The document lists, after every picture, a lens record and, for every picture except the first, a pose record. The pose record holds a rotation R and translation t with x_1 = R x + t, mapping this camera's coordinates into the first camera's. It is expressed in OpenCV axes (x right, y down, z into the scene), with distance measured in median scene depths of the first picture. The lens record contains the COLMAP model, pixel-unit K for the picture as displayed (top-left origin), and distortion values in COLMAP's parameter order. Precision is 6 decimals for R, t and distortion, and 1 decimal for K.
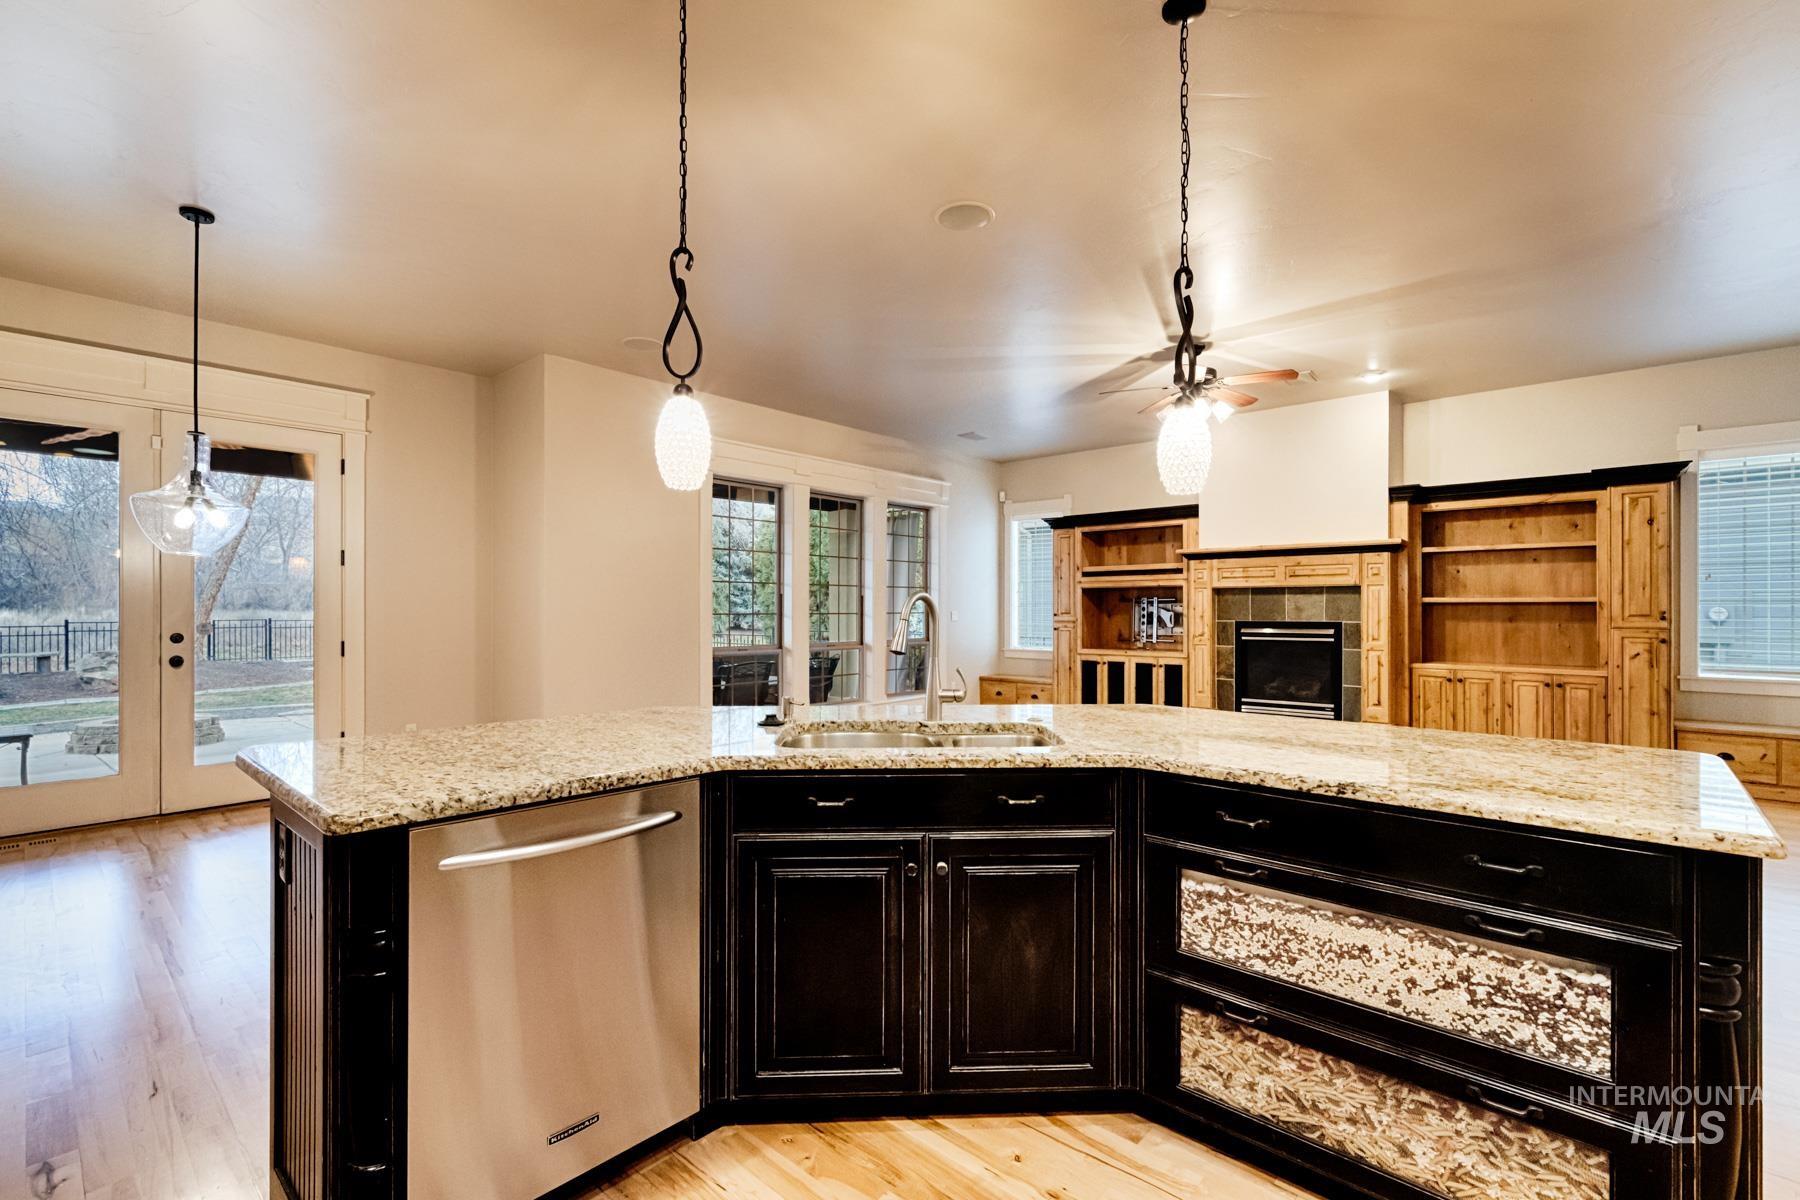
lens RADIAL K [[795.7, 0, 901.9], [0, 795.7, 605.3], [0, 0, 1]] dist [-0.000782, -0.000066]
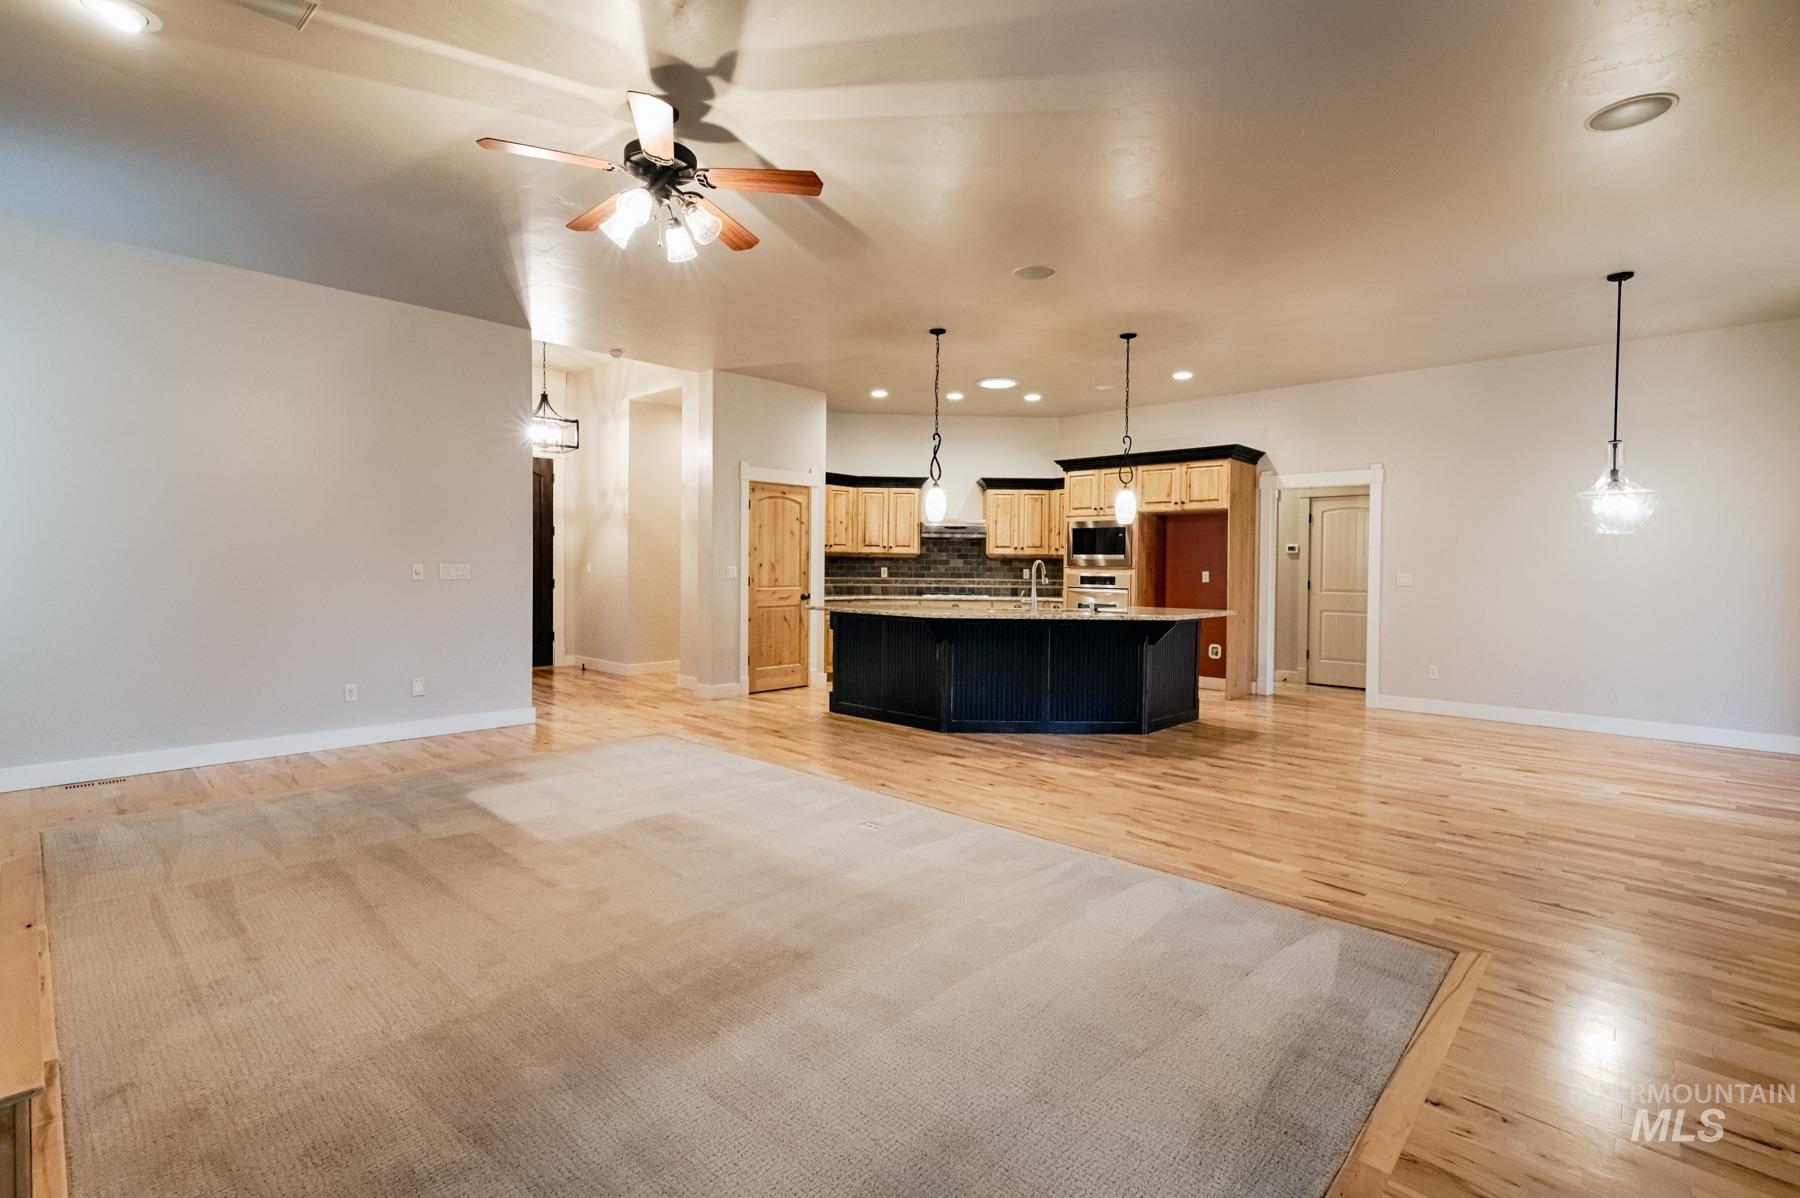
lens RADIAL K [[795.7, 0, 912.5], [0, 795.7, 607.4], [0, 0, 1]] dist [-0.000782, -0.000066]
pose [[-0.999624, -0.012831, 0.024230, 0.123688], [-0.011696, 0.998852, 0.046446, 0.007021], [-0.024798, 0.046145, -0.998627, 1.195369]]
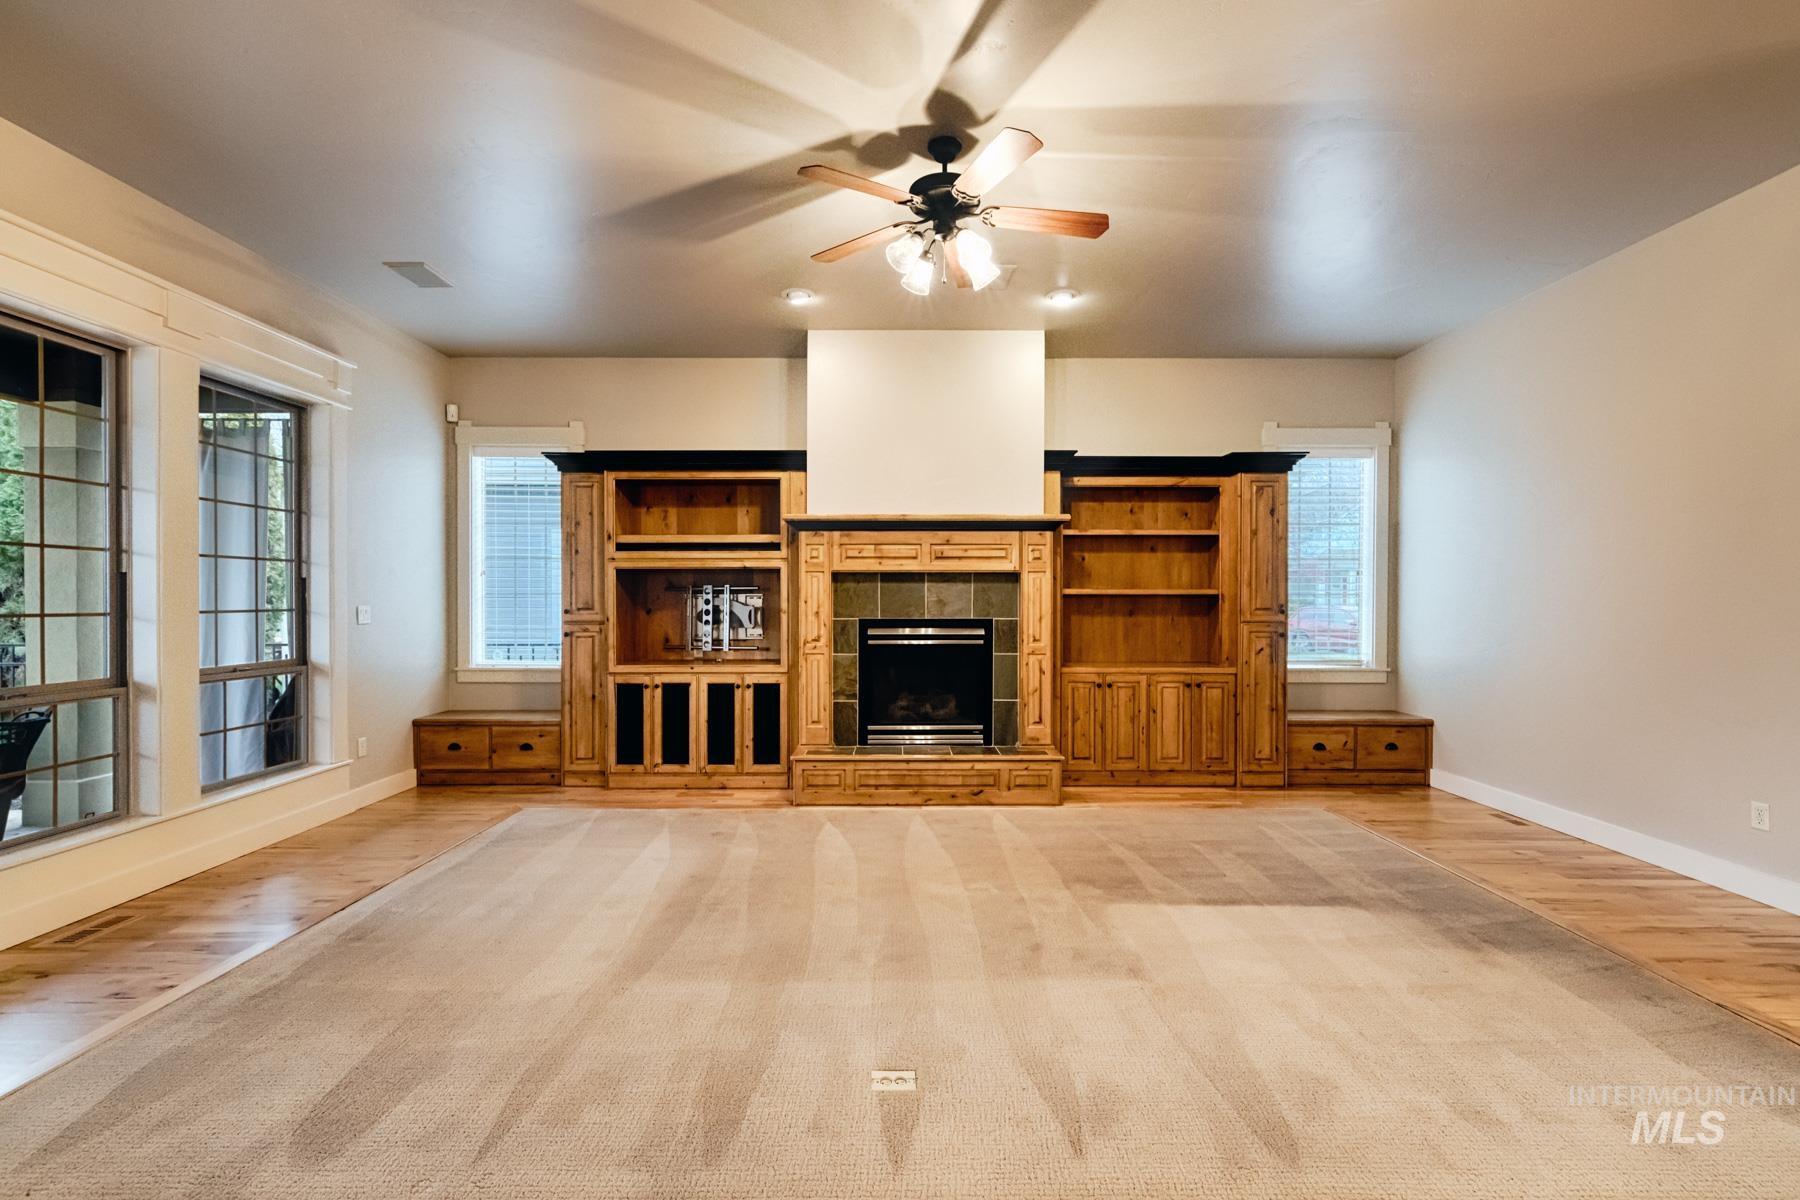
lens RADIAL K [[795.7, 0, 907.4], [0, 795.7, 604.7], [0, 0, 1]] dist [-0.000782, -0.000066]
pose [[0.742039, -0.004166, 0.670344, -0.028067], [-0.003468, 0.999943, 0.010053, -0.000304], [-0.670348, -0.009784, 0.741982, 0.448438]]
